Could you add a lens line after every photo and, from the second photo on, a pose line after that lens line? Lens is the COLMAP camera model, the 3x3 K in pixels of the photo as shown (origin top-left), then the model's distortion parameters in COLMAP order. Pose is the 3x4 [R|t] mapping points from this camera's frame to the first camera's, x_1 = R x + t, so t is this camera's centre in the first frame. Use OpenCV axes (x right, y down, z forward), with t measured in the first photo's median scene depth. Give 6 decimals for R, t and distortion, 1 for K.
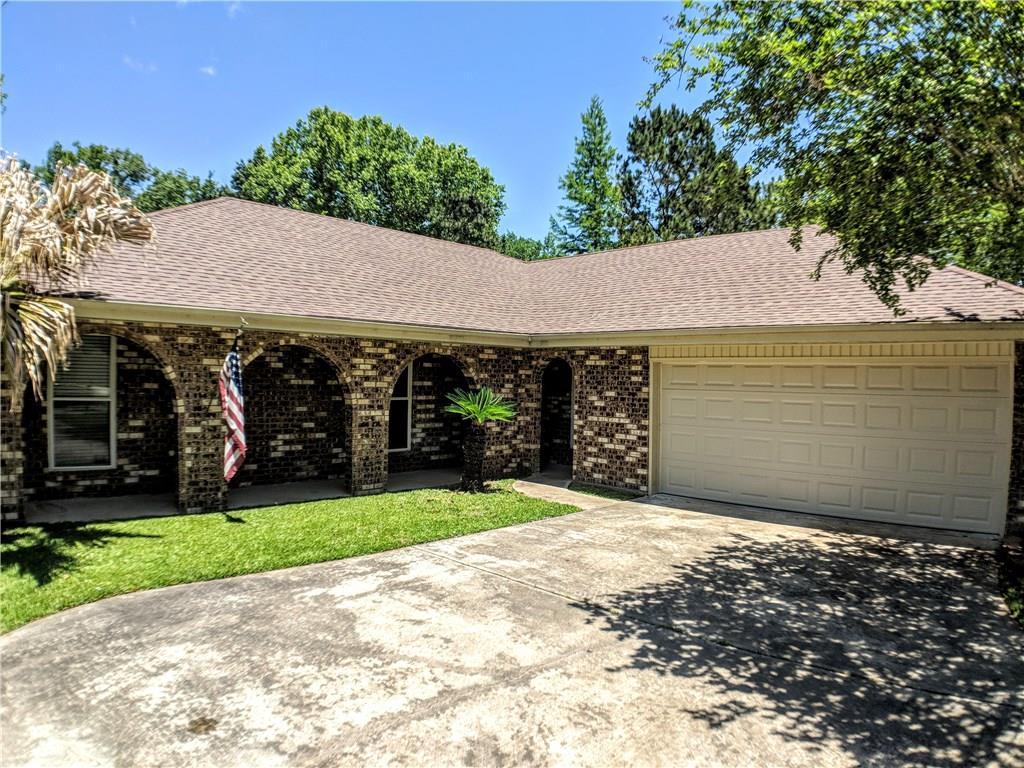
lens RADIAL K [[660.3, 0, 512.0], [0, 660.3, 384.0], [0, 0, 1]] dist [-0.000839, -0.000016]
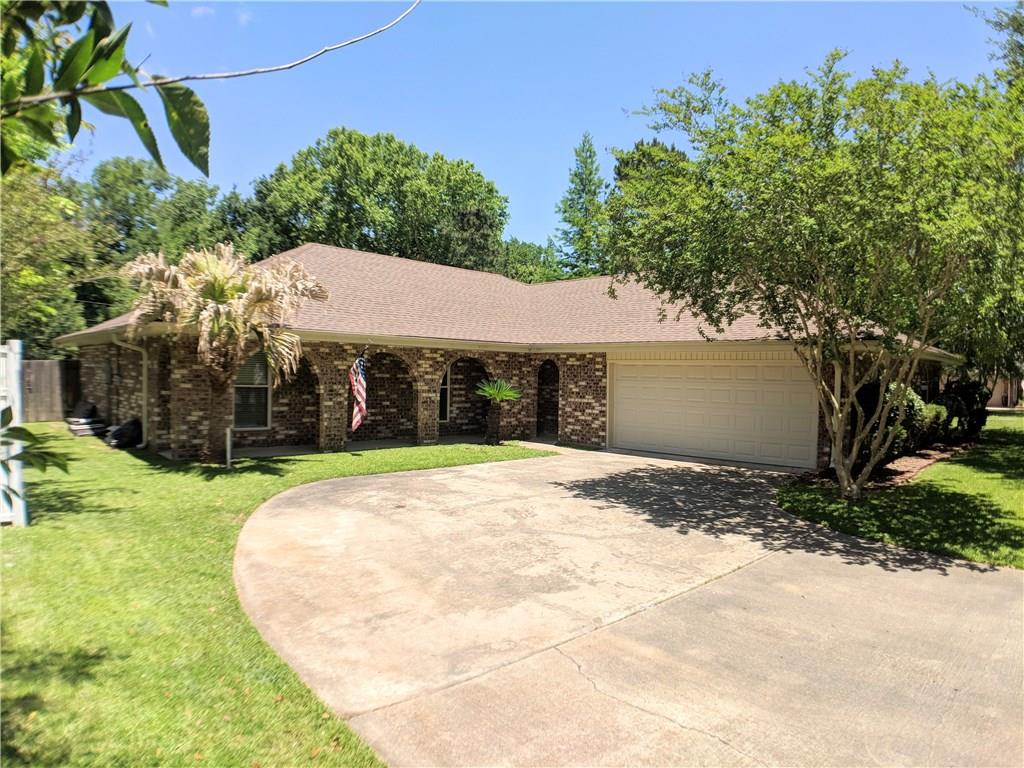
lens RADIAL K [[646.3, 0, 489.3], [0, 646.3, 380.7], [0, 0, 1]] dist [-0.164026, 0.000384]
pose [[0.999231, 0.000749, -0.039201, -0.007388], [-0.000743, 1.000000, 0.000180, 0.008249], [0.039201, -0.000151, 0.999231, -0.472988]]
